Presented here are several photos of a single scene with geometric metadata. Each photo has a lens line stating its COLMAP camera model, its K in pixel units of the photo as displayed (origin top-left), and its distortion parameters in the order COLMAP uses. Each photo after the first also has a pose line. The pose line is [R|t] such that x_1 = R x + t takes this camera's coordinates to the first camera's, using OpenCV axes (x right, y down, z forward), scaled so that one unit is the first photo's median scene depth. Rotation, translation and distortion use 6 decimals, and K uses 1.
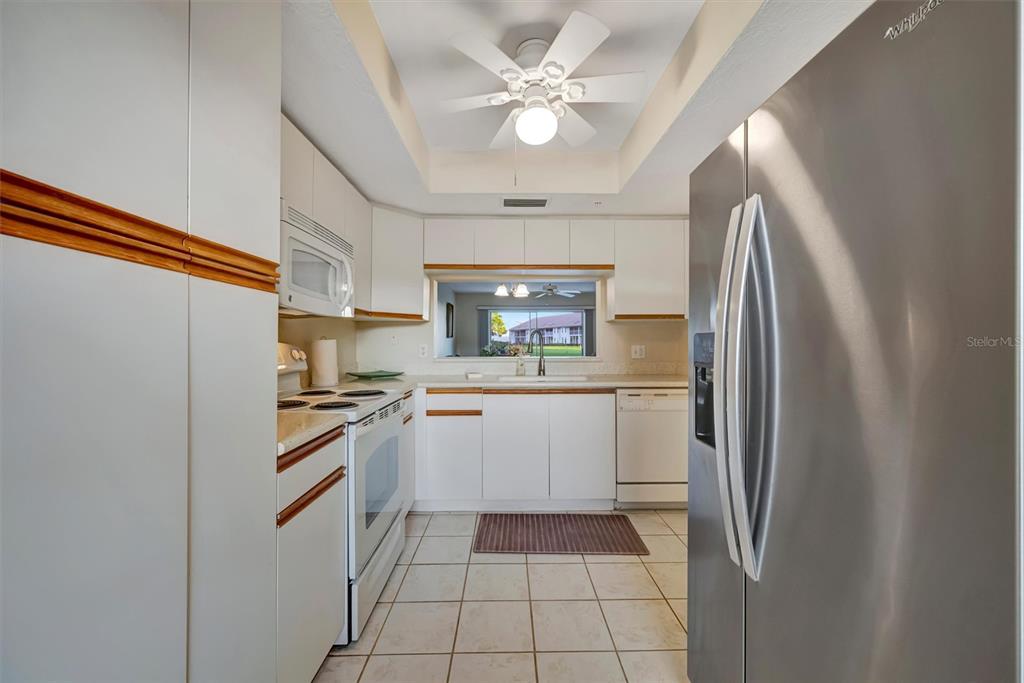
lens RADIAL K [[402.5, 0, 509.7], [0, 402.5, 343.5], [0, 0, 1]] dist [0.008771, 0.000408]
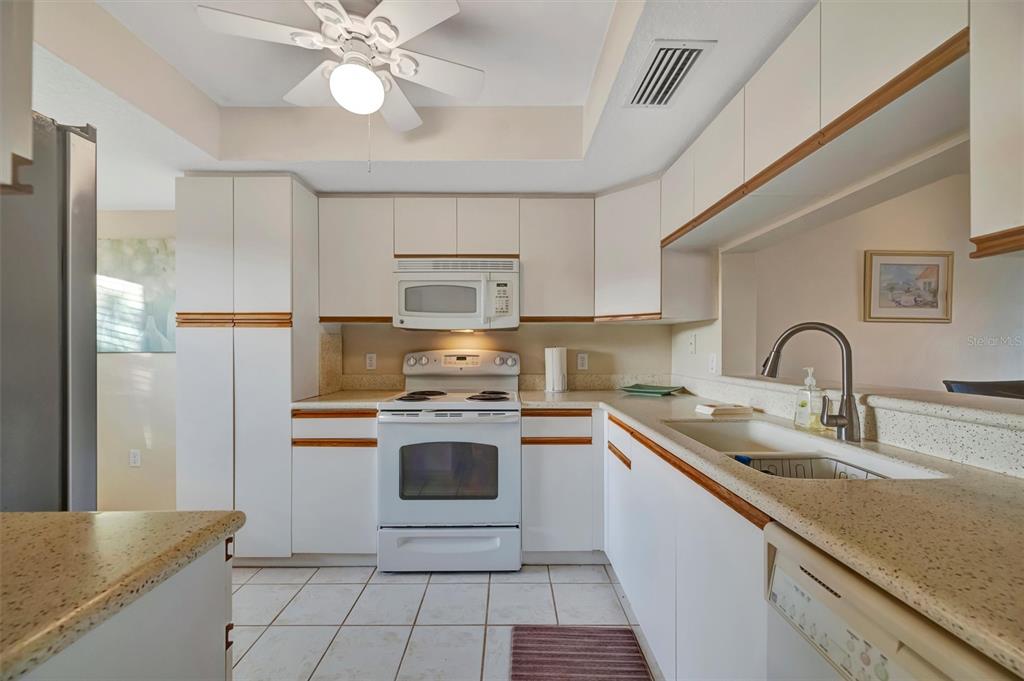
lens RADIAL K [[405.4, 0, 513.9], [0, 405.4, 350.8], [0, 0, 1]] dist [-0.000250, -0.000198]
pose [[0.001621, 0.009255, -0.999956, 0.505285], [-0.000304, 0.999957, 0.009255, -0.009797], [0.999999, 0.000289, 0.001624, 0.746613]]
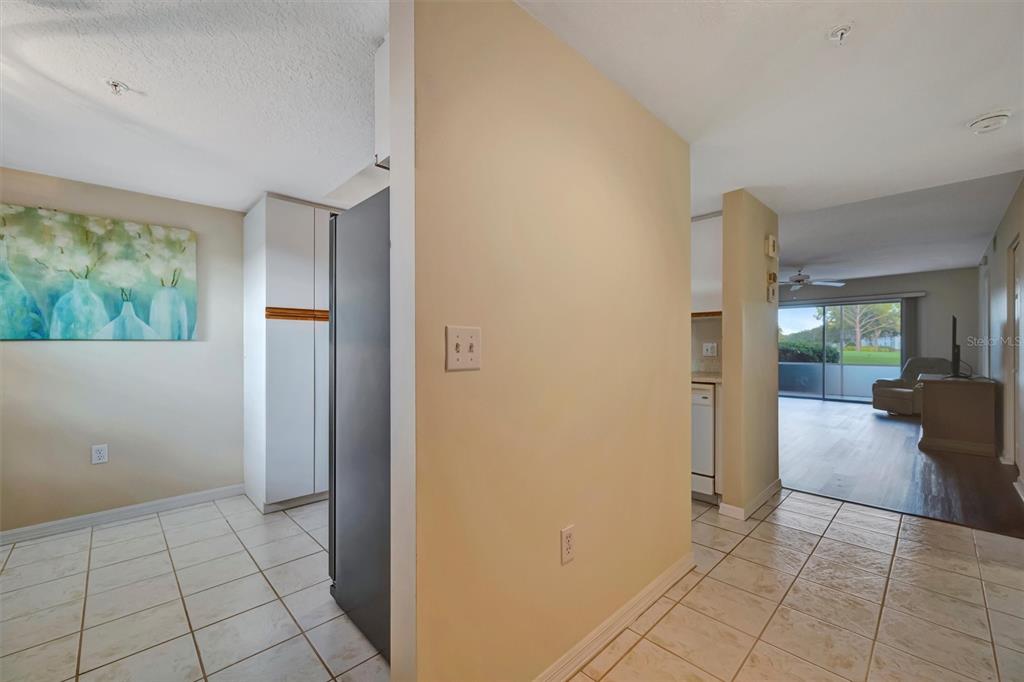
lens RADIAL K [[409.6, 0, 509.0], [0, 409.6, 346.4], [0, 0, 1]] dist [-0.000640, -0.000056]
pose [[0.688099, -0.000781, -0.725617, 0.798887], [-0.001109, 0.999997, -0.002128, 0.017423], [0.725616, 0.002269, 0.688096, -0.076701]]
